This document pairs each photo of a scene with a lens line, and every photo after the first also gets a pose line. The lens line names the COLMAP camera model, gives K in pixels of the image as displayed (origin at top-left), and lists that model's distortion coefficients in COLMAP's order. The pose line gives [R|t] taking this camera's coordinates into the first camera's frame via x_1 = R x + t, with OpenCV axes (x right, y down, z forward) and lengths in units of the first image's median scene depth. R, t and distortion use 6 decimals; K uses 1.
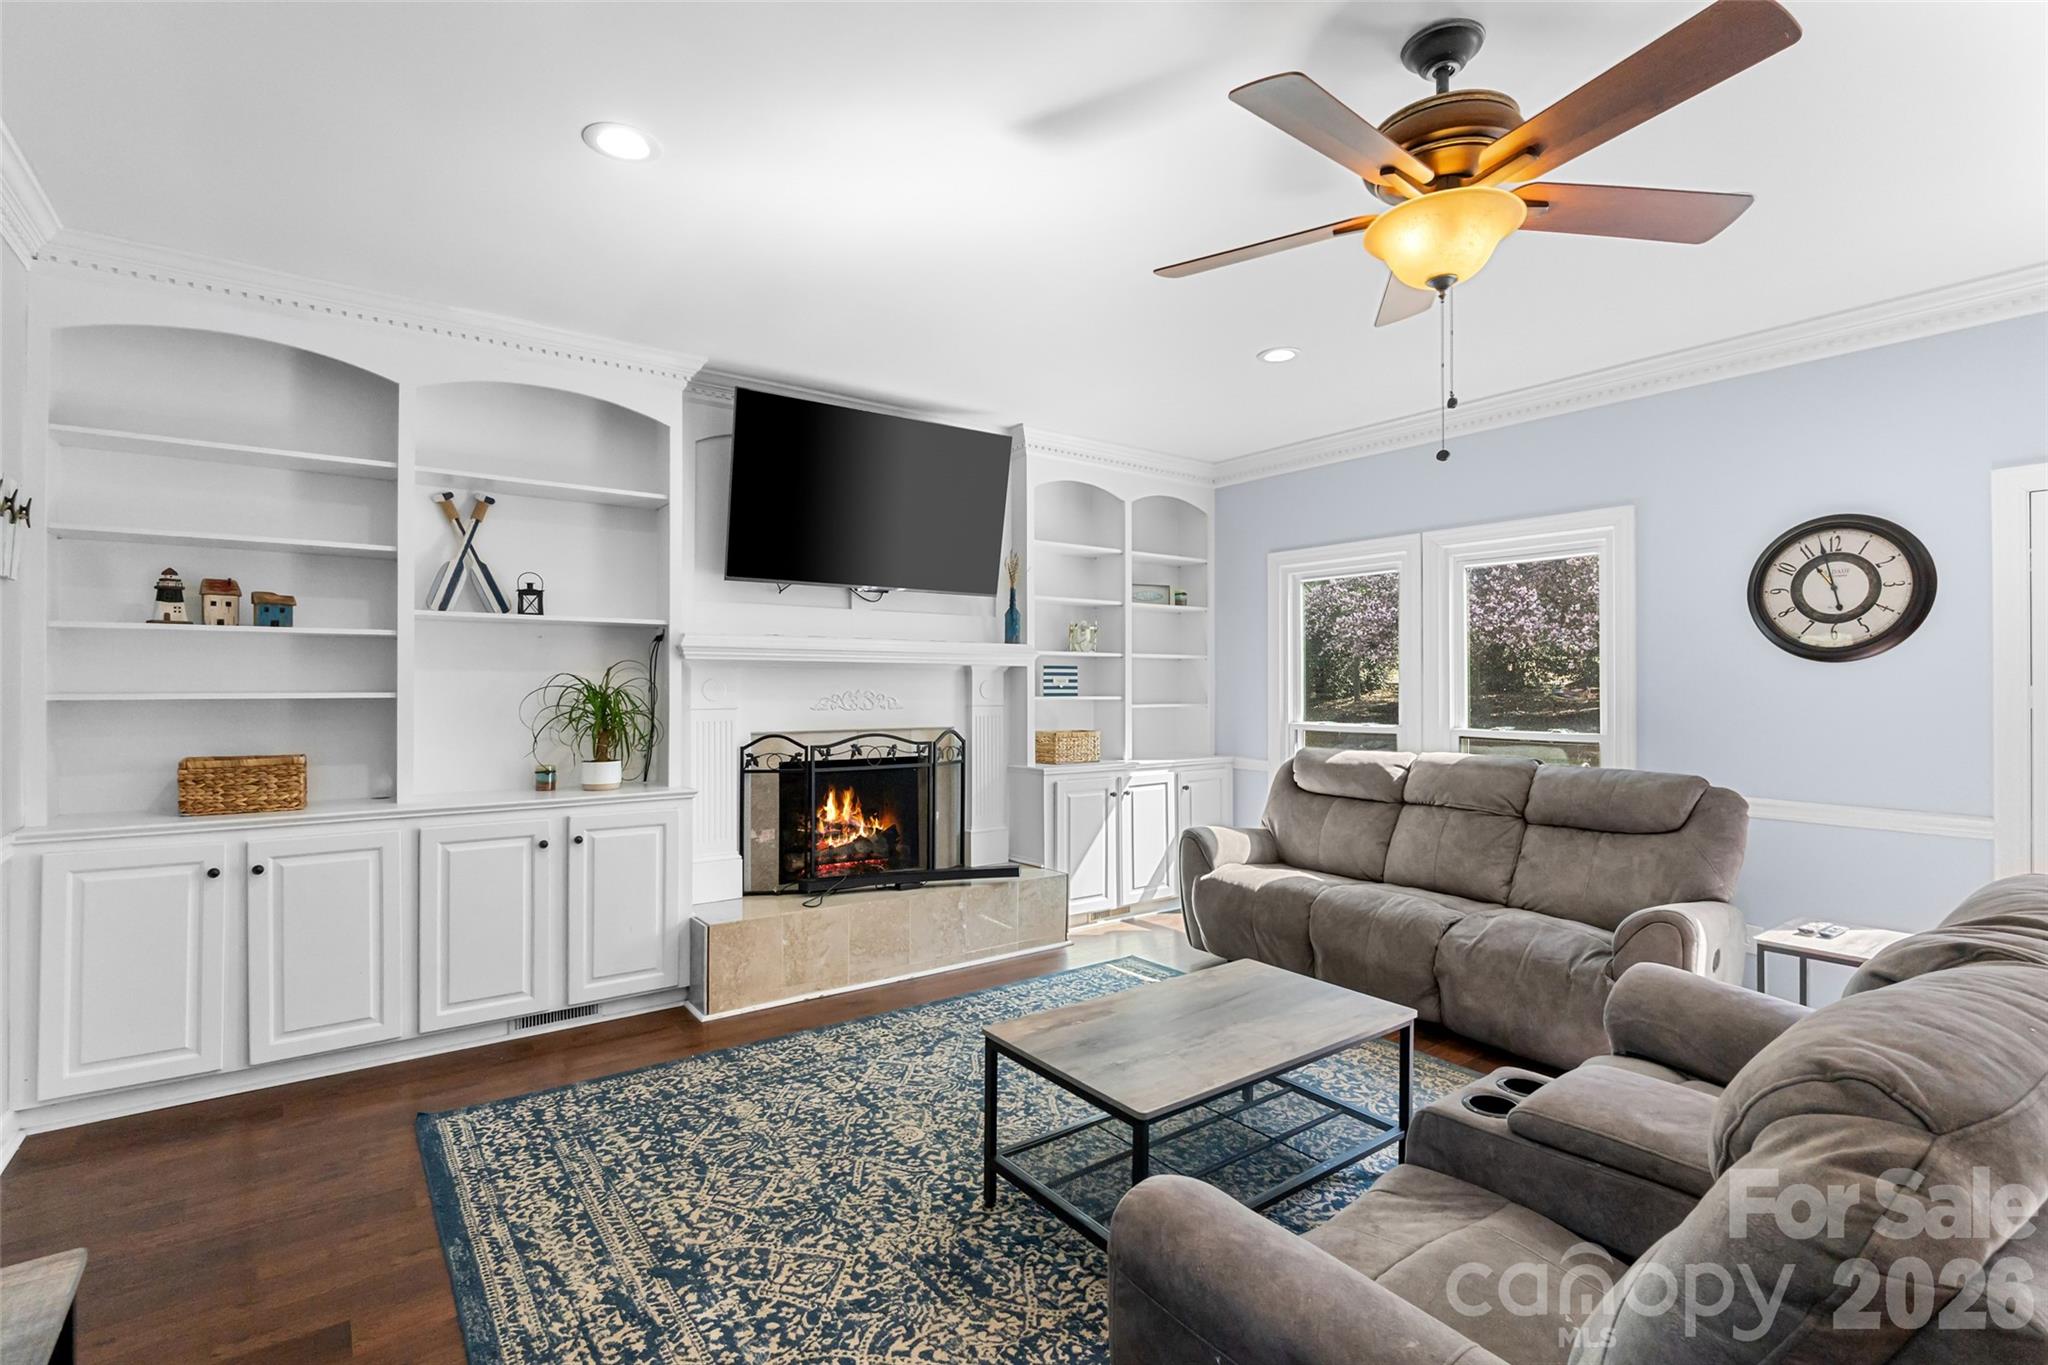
lens RADIAL K [[949.2, 0, 1020.9], [0, 949.2, 668.4], [0, 0, 1]] dist [-0.003078, 0.000796]
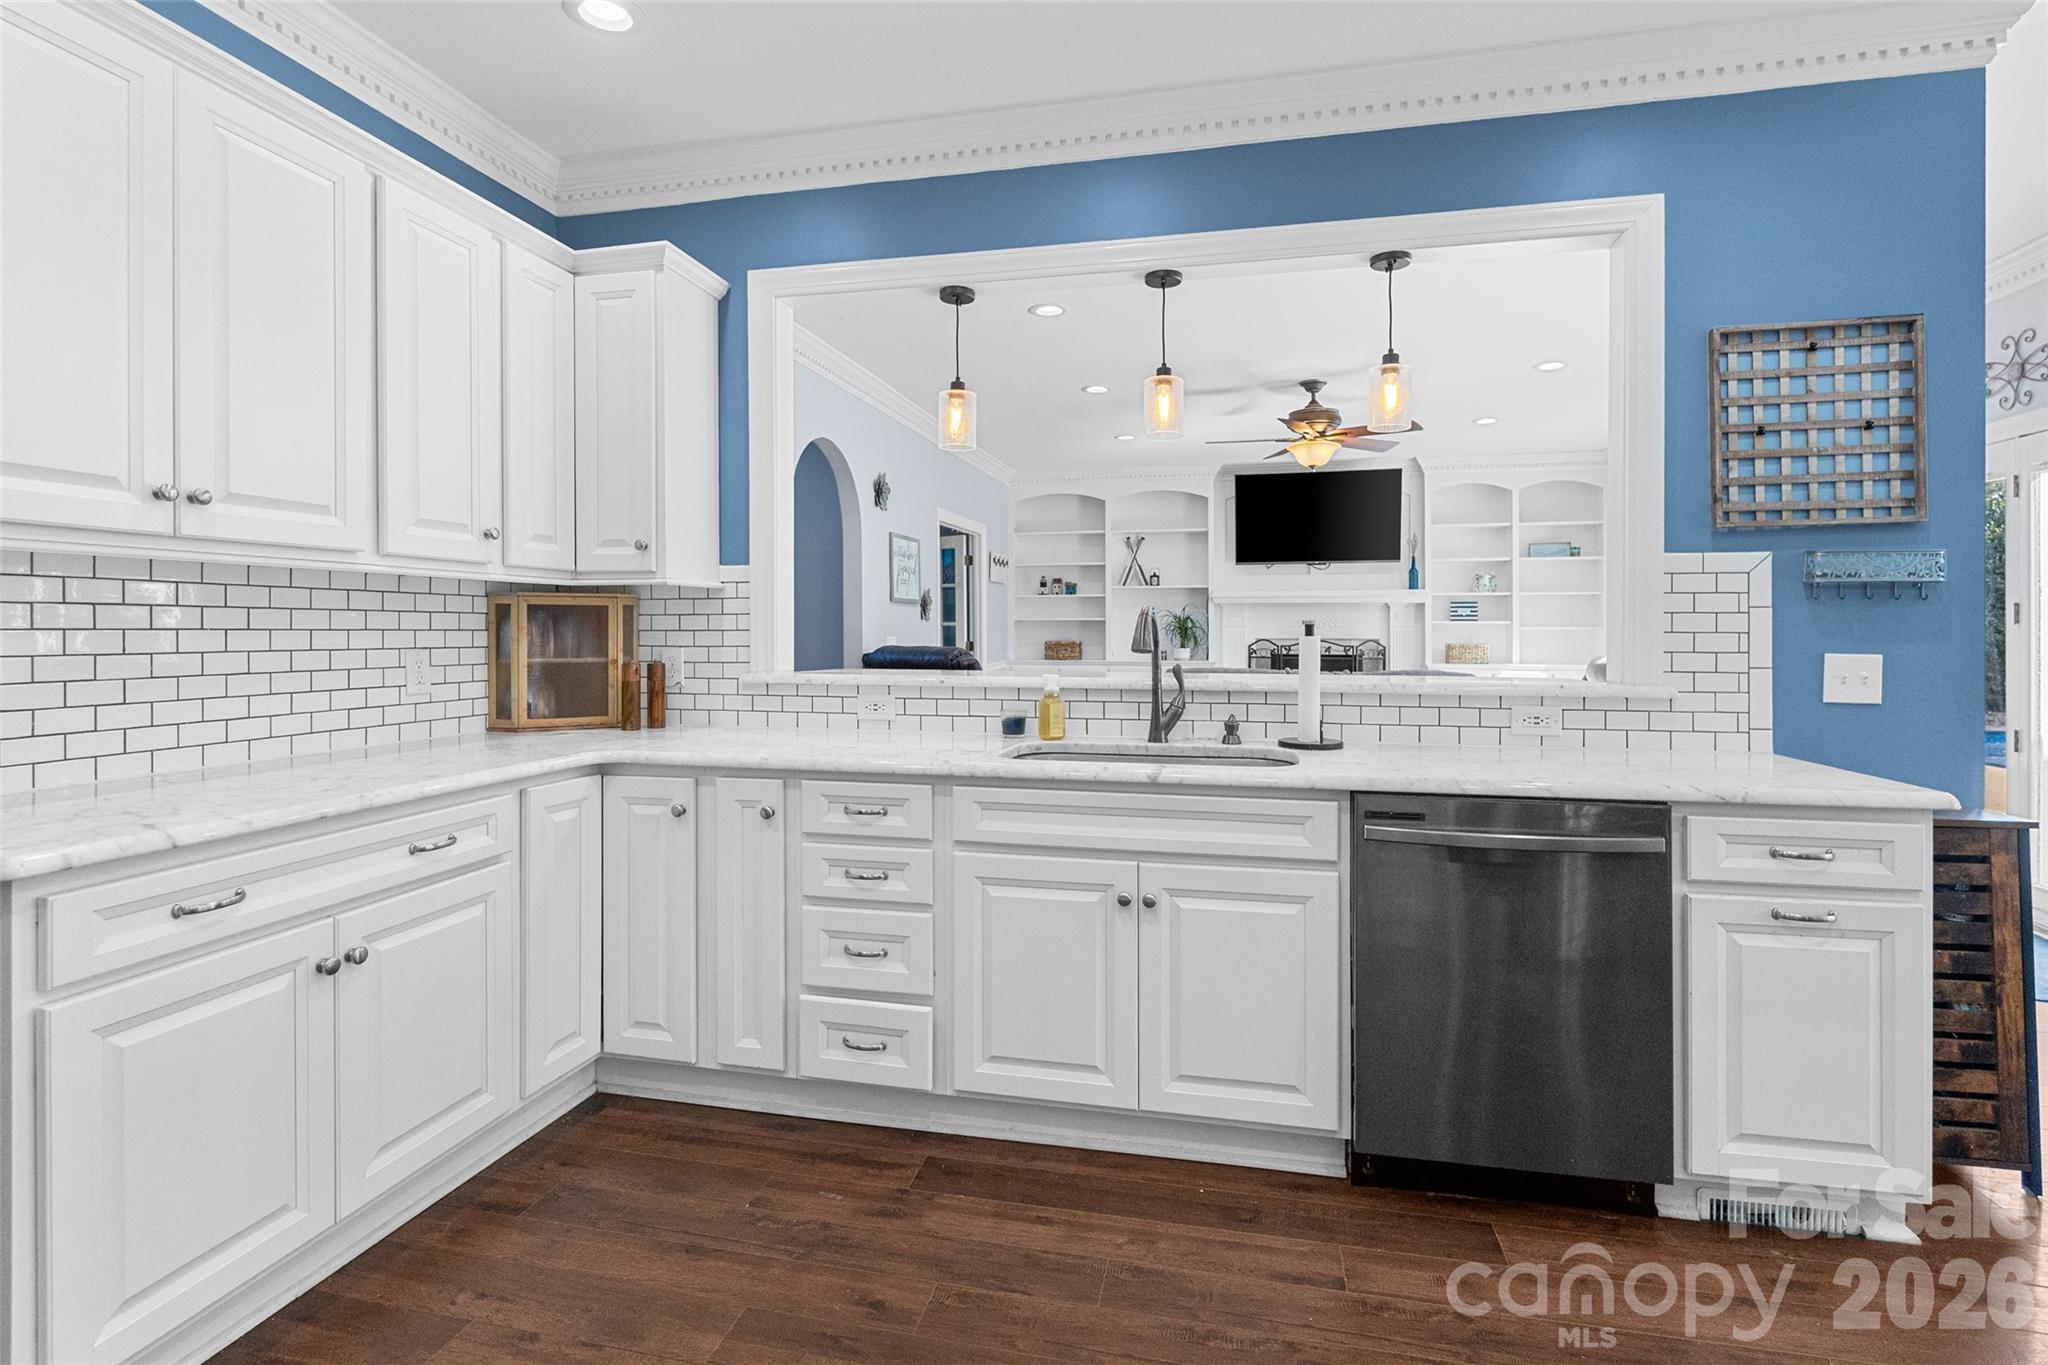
lens RADIAL K [[957.7, 0, 1024.5], [0, 957.7, 634.5], [0, 0, 1]] dist [-0.005952, 0.001322]
pose [[0.652927, 0.004292, -0.757408, 1.215041], [0.014332, 0.999735, 0.018021, 0.019884], [0.757285, -0.022622, 0.652693, -0.913376]]
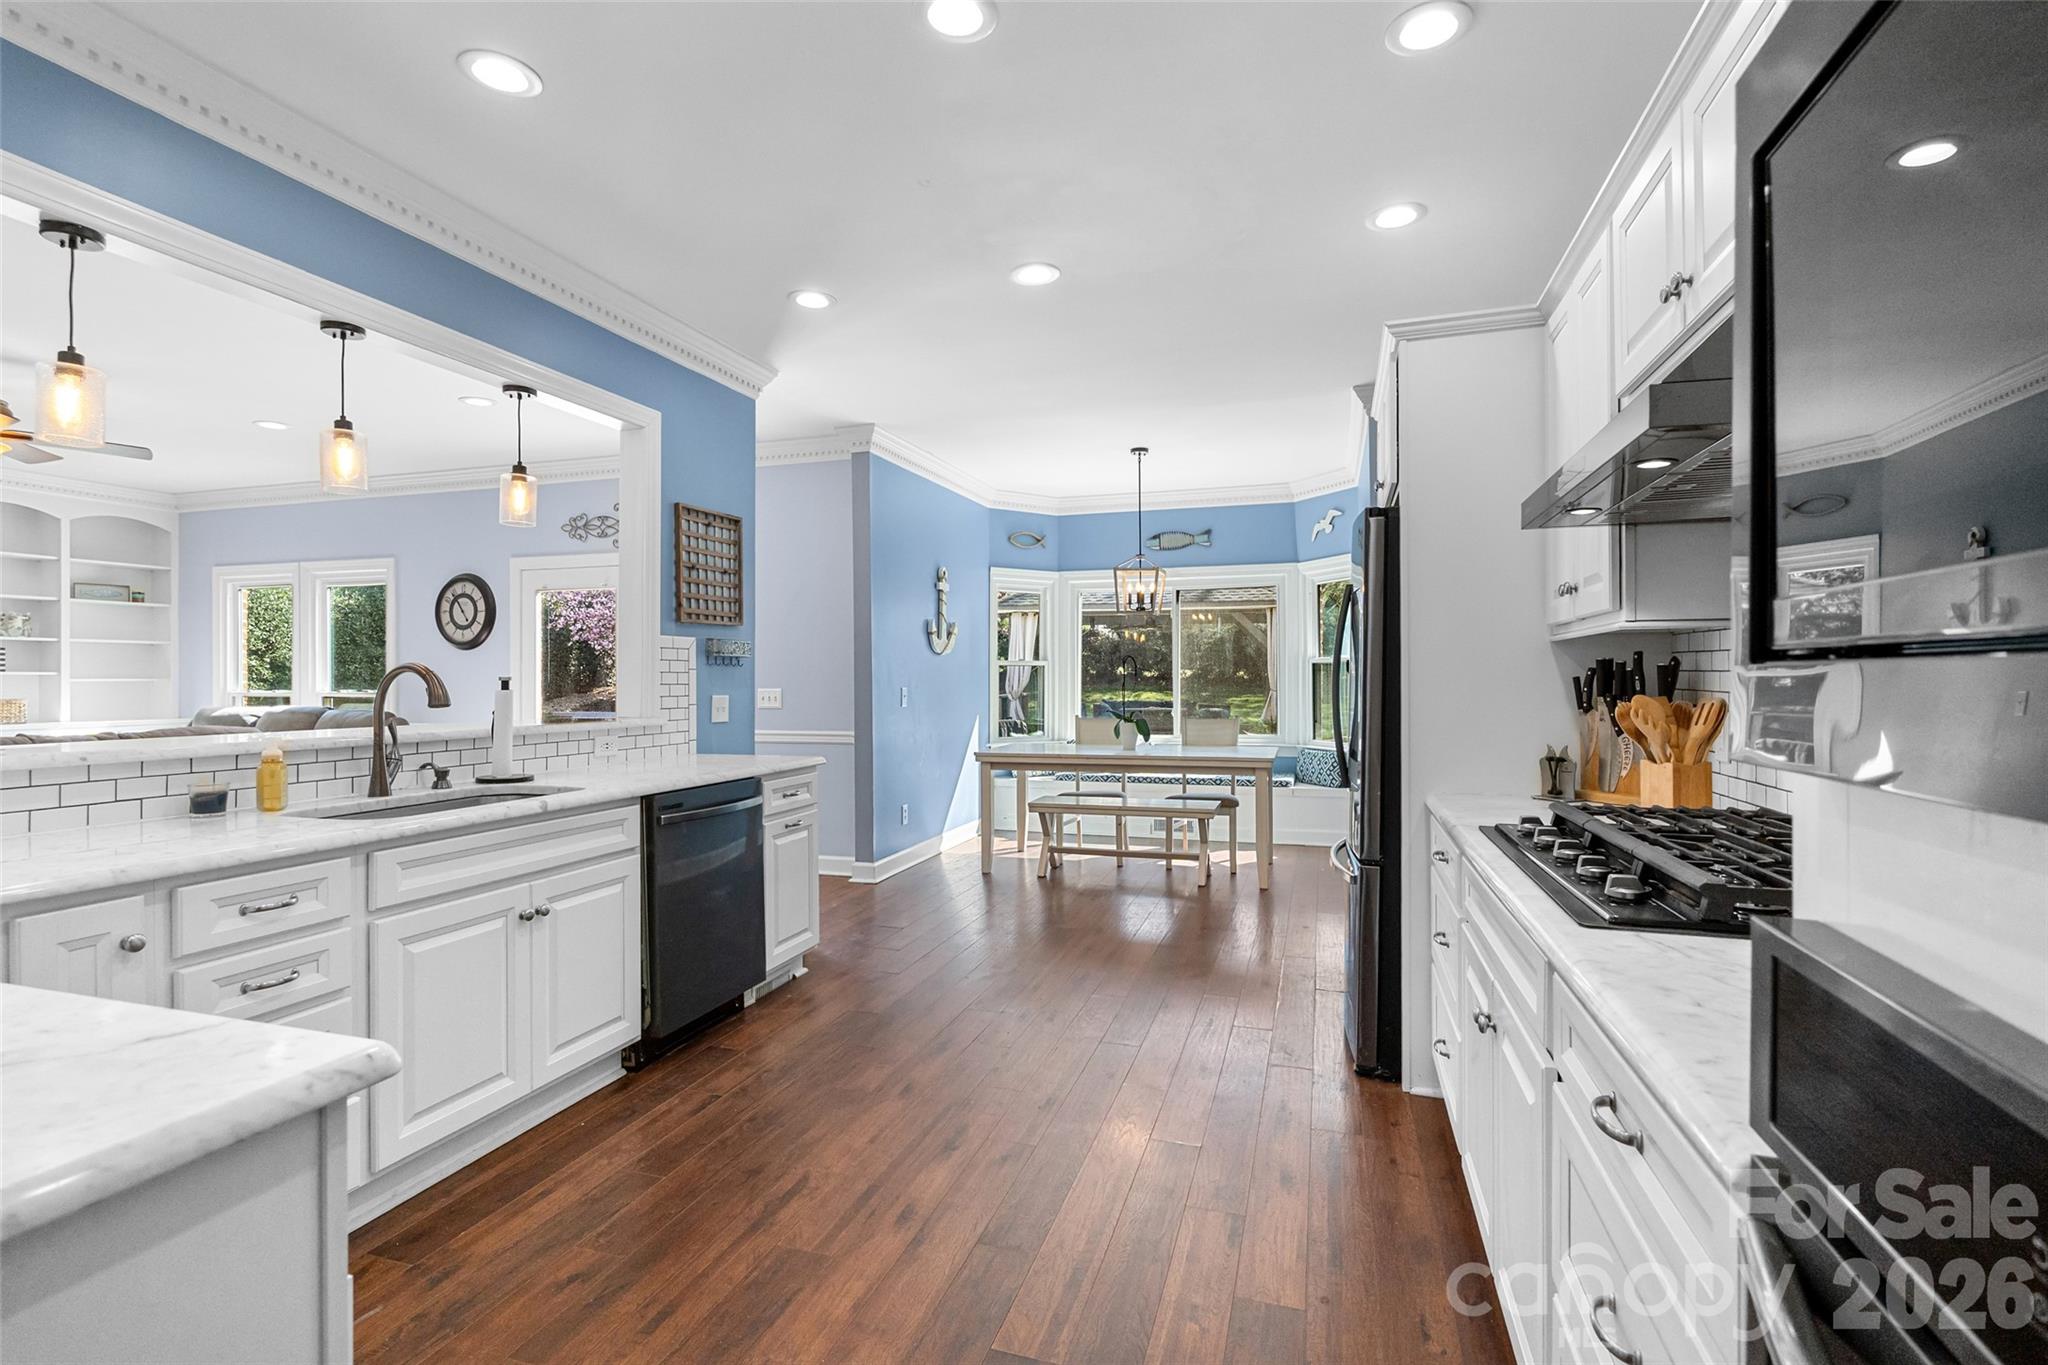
lens RADIAL K [[959.4, 0, 1018.0], [0, 959.4, 671.2], [0, 0, 1]] dist [-0.012967, 0.000209]
pose [[0.812595, 0.001989, 0.582825, 0.672969], [-0.008951, 0.999919, 0.009067, 0.008046], [-0.582760, -0.012584, 0.812547, -1.265280]]
